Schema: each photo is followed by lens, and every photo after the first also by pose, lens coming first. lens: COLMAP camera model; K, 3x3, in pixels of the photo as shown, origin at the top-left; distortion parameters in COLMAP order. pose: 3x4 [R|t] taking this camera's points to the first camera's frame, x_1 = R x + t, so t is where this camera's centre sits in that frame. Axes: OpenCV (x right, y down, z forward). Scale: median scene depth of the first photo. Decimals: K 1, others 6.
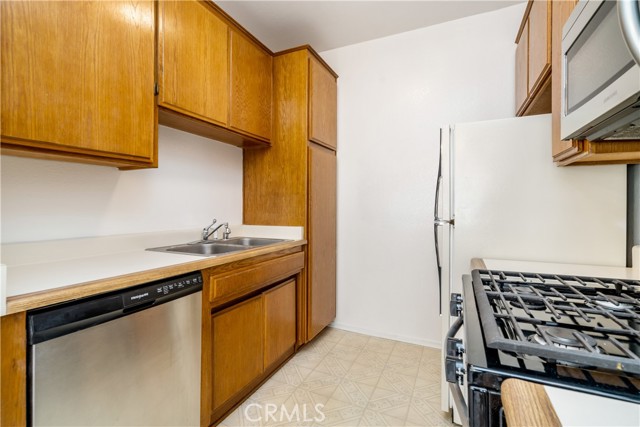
lens RADIAL K [[284.1, 0, 322.9], [0, 284.1, 208.2], [0, 0, 1]] dist [-0.050647, 0.000311]
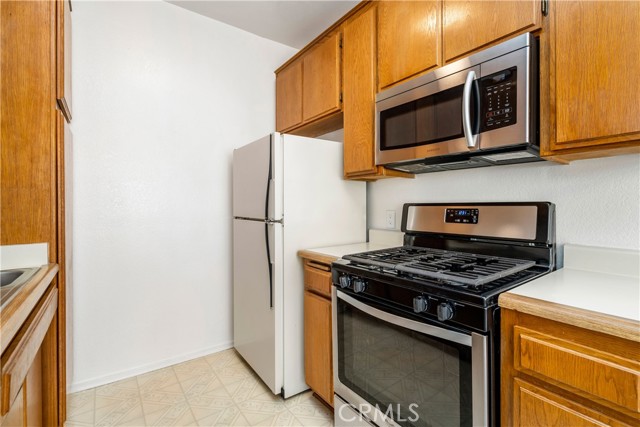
lens RADIAL K [[284.1, 0, 322.9], [0, 284.1, 208.2], [0, 0, 1]] dist [-0.050647, 0.000311]
pose [[0.418533, -0.006138, 0.908181, -0.337498], [0.013983, 0.999902, 0.000313, 0.000669], [-0.908094, 0.012568, 0.418578, 0.250803]]
